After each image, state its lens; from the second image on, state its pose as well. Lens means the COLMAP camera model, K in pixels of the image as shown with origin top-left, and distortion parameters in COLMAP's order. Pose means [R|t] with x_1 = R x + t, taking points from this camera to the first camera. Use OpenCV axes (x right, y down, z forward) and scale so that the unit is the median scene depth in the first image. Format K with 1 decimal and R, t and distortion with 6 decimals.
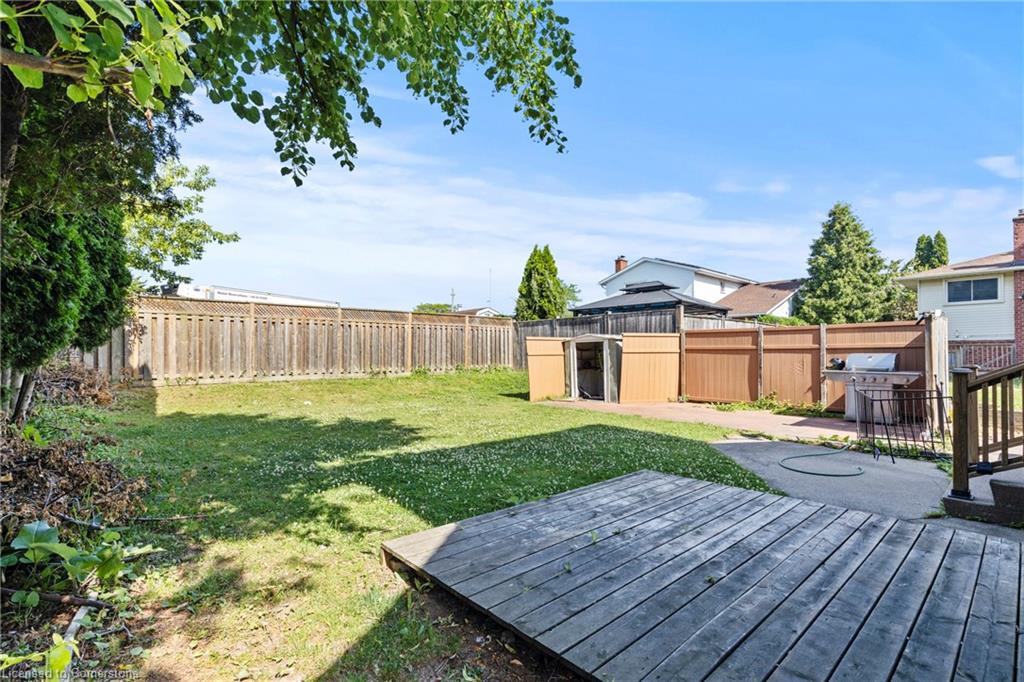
lens RADIAL K [[467.6, 0, 513.3], [0, 467.6, 342.5], [0, 0, 1]] dist [0.007798, 0.000467]
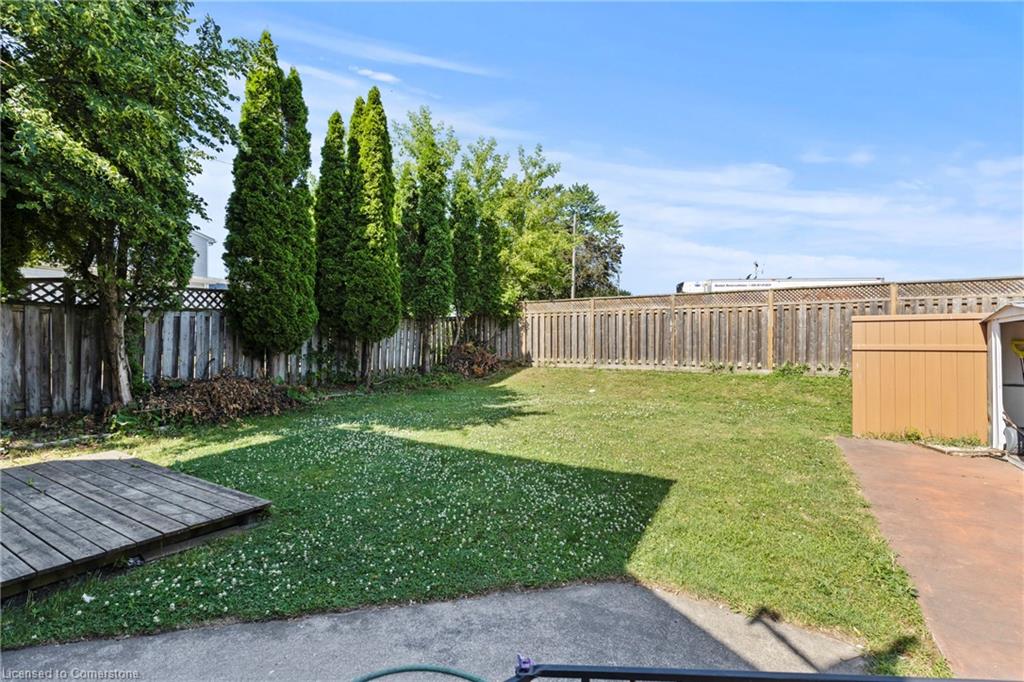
lens RADIAL K [[467.6, 0, 511.2], [0, 467.6, 337.4], [0, 0, 1]] dist [0.007798, 0.000467]
pose [[0.284555, -0.006939, -0.958635, 0.440233], [0.018503, 0.999827, -0.001745, 0.006410], [0.958481, -0.017241, 0.284634, 0.458095]]
